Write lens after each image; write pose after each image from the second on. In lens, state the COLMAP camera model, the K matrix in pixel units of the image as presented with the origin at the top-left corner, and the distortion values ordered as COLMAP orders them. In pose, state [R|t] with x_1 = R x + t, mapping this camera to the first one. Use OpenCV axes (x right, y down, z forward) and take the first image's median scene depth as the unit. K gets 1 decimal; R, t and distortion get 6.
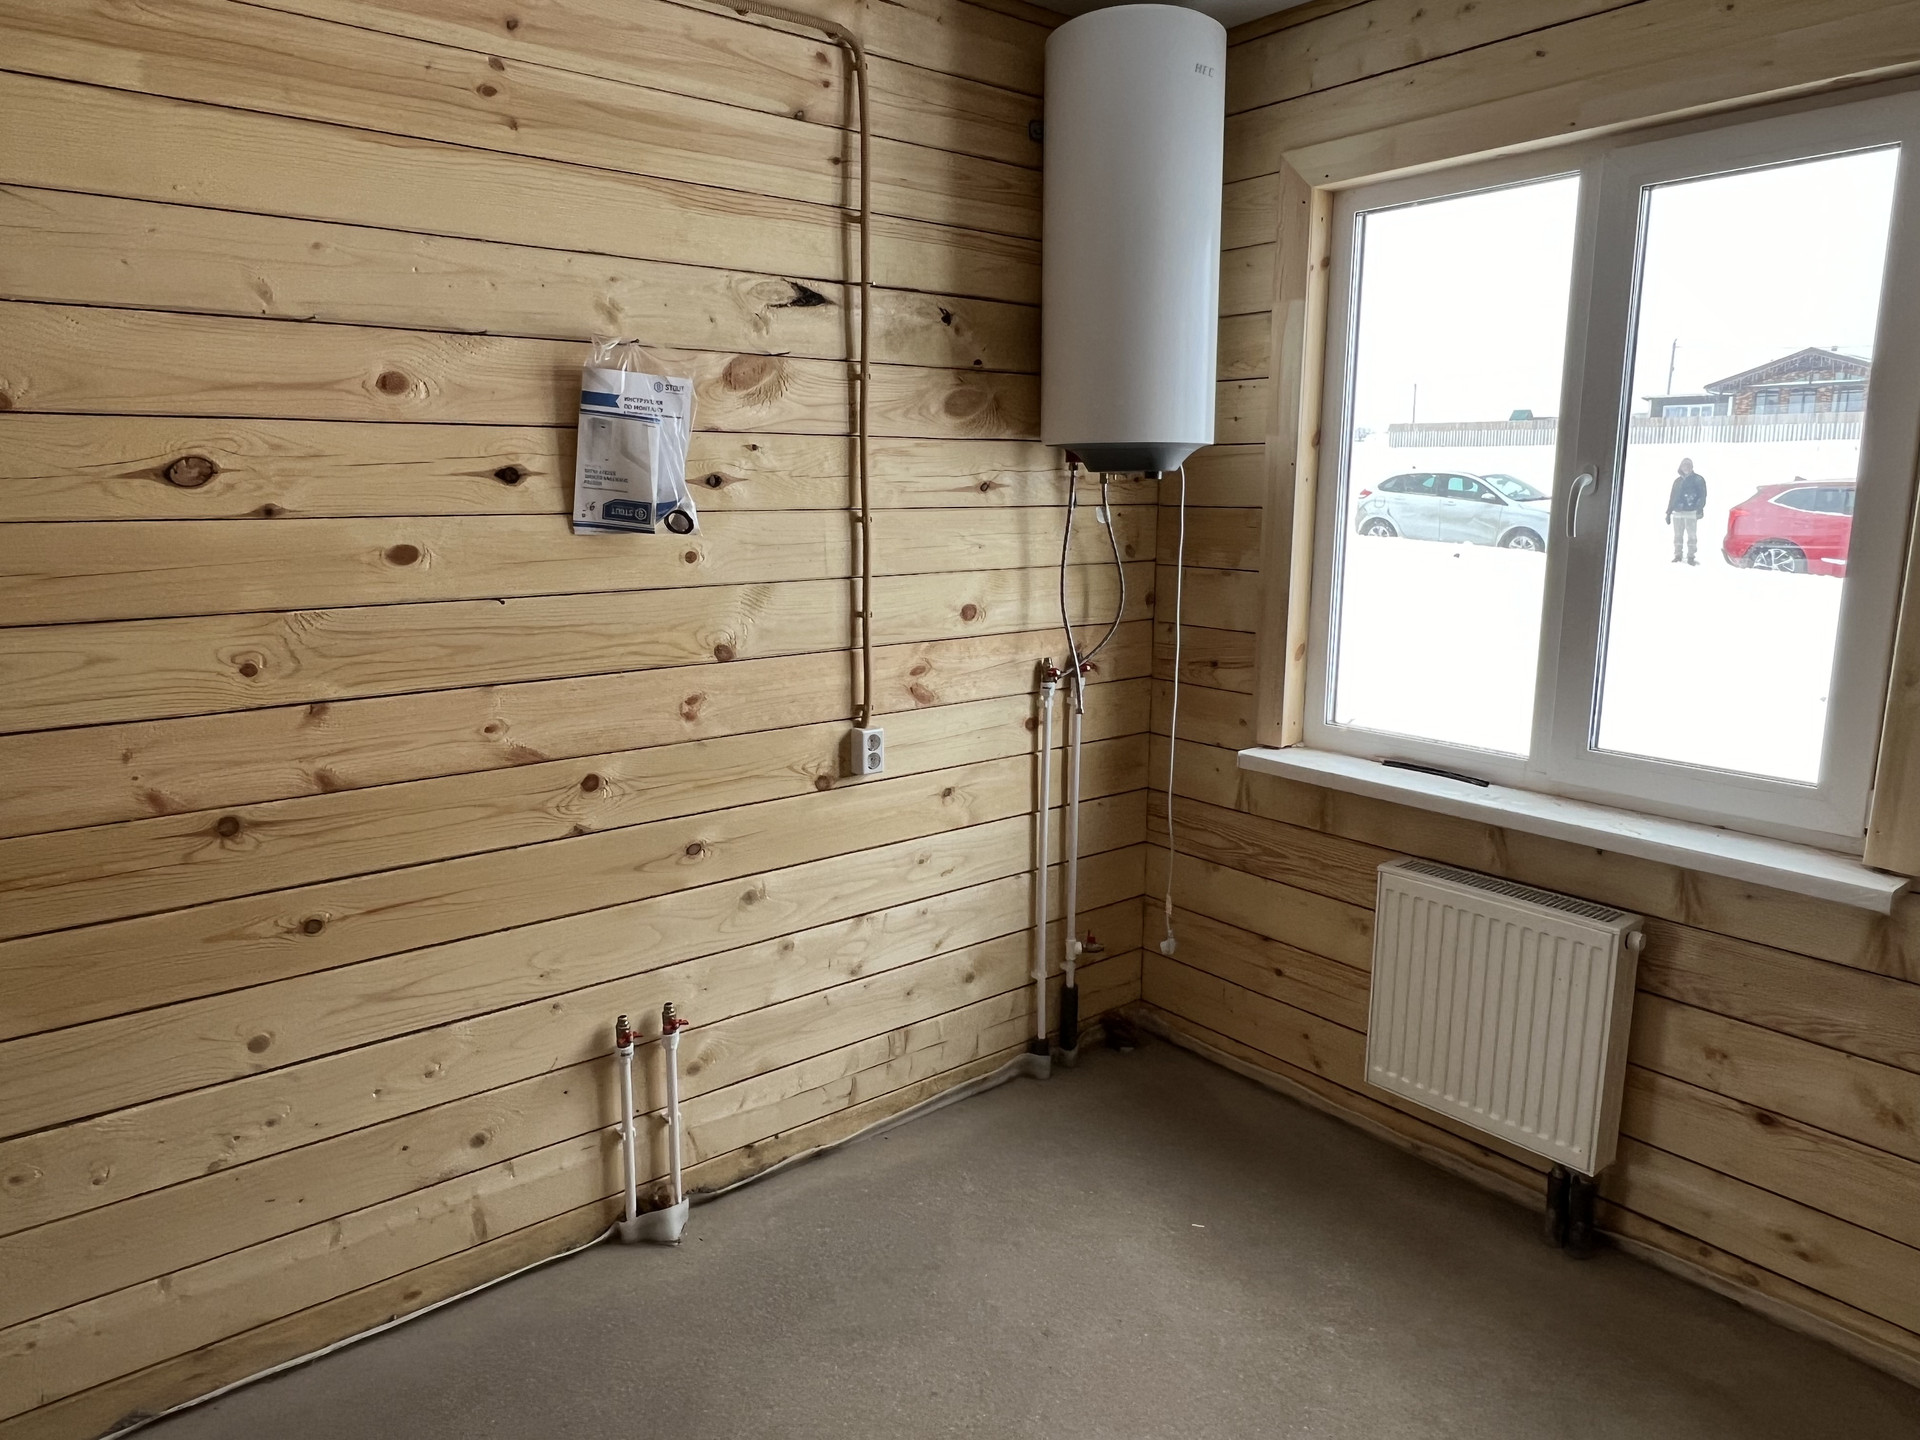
lens RADIAL K [[1219.7, 0, 962.4], [0, 1219.7, 718.2], [0, 0, 1]] dist [-0.000819, -0.000197]
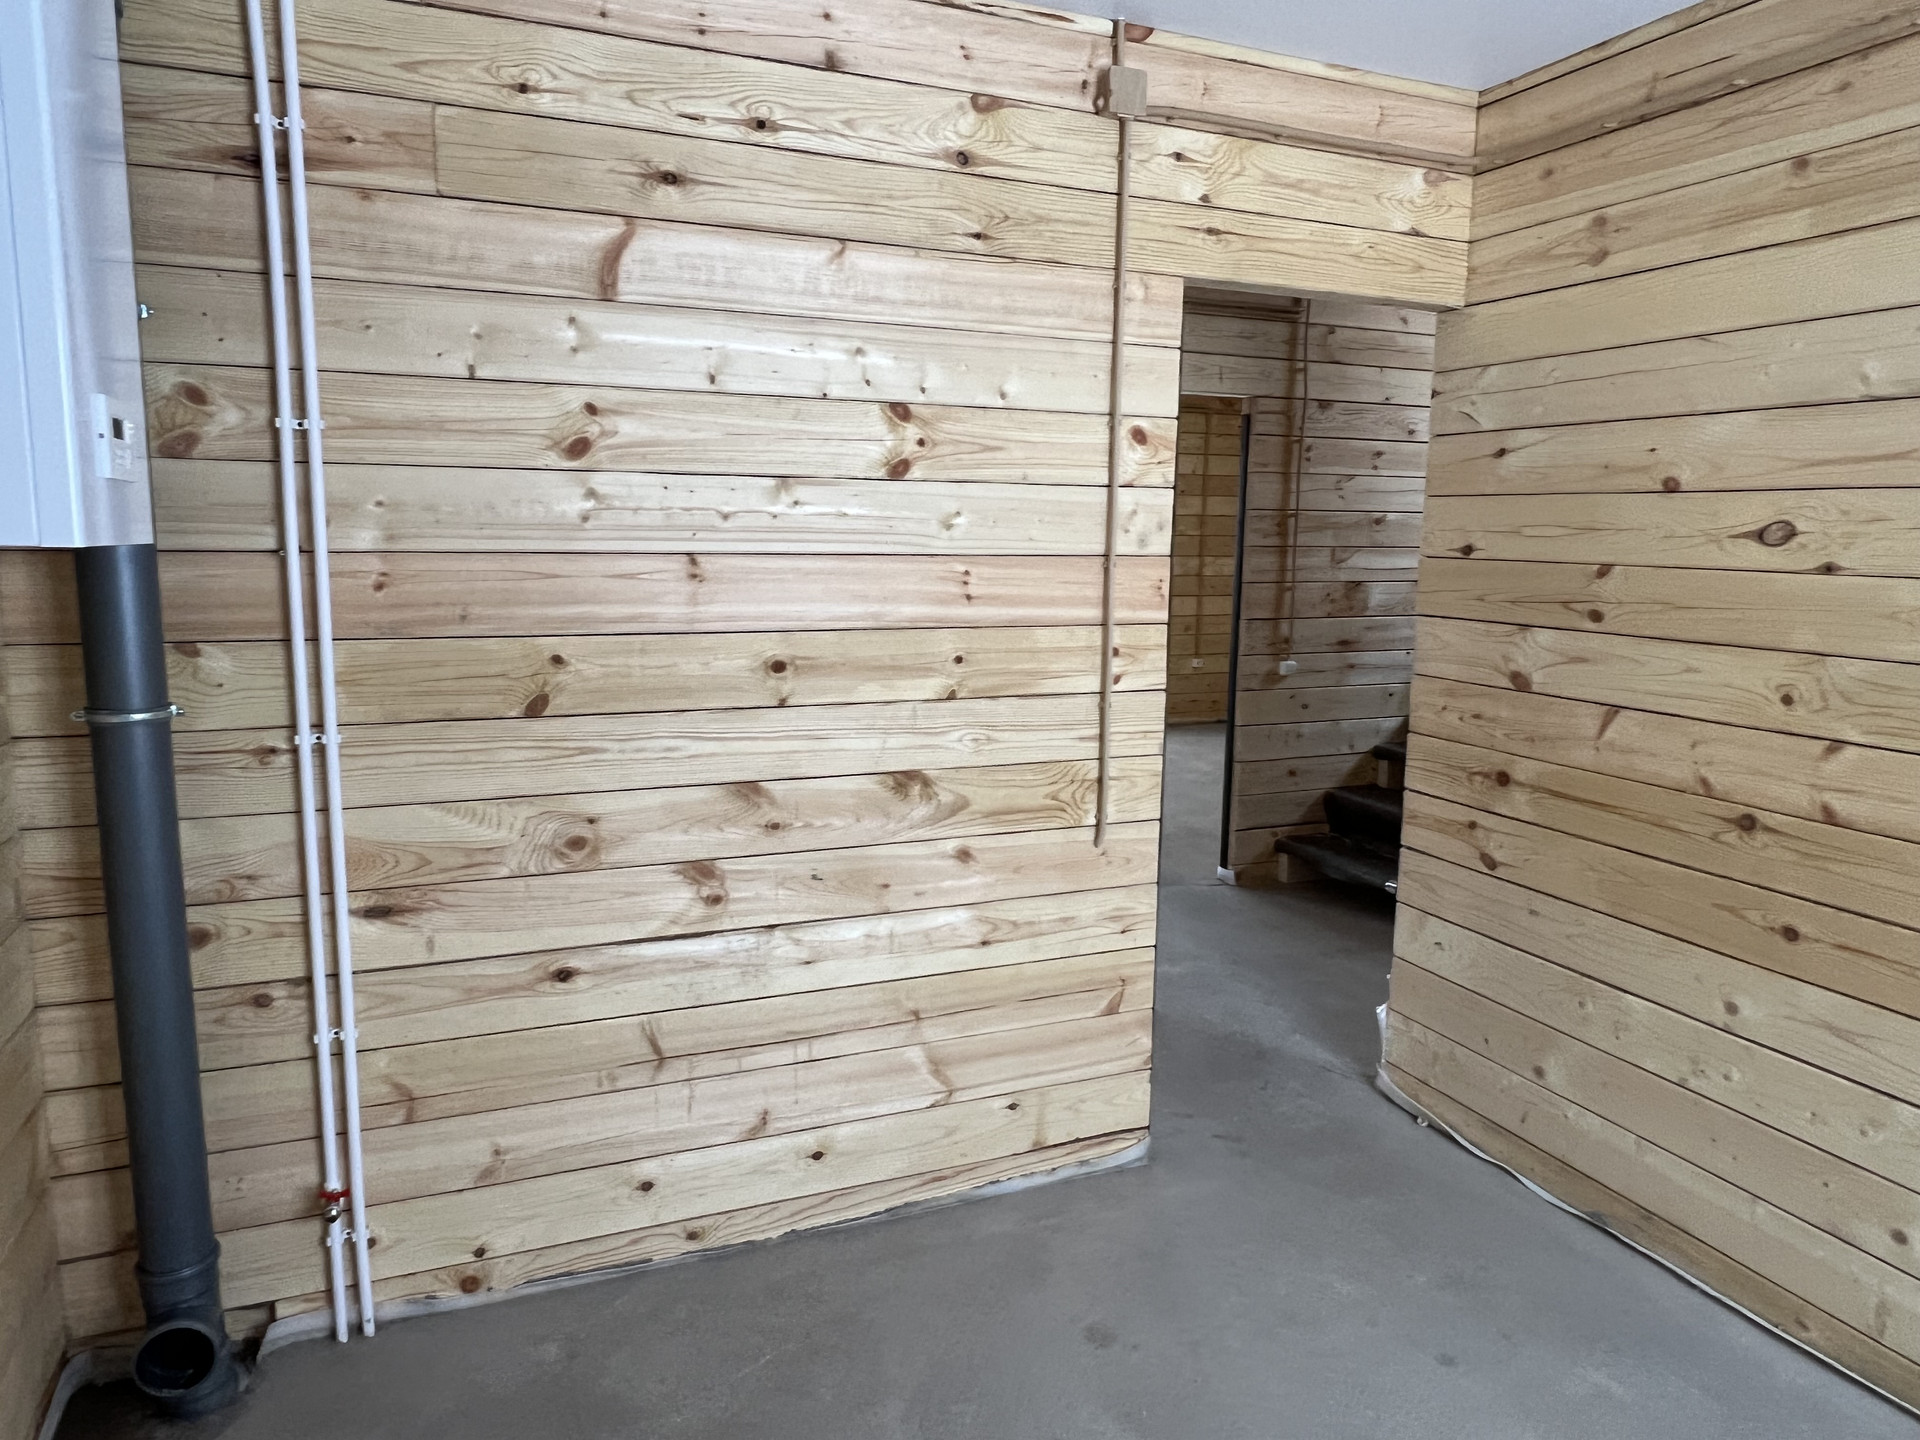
lens RADIAL K [[1219.7, 0, 957.3], [0, 1219.7, 715.0], [0, 0, 1]] dist [-0.000819, -0.000197]
pose [[-0.267432, 0.146126, -0.952432, 0.763481], [-0.192924, 0.960300, 0.201504, -0.109012], [0.944066, 0.237635, -0.228624, 0.516342]]
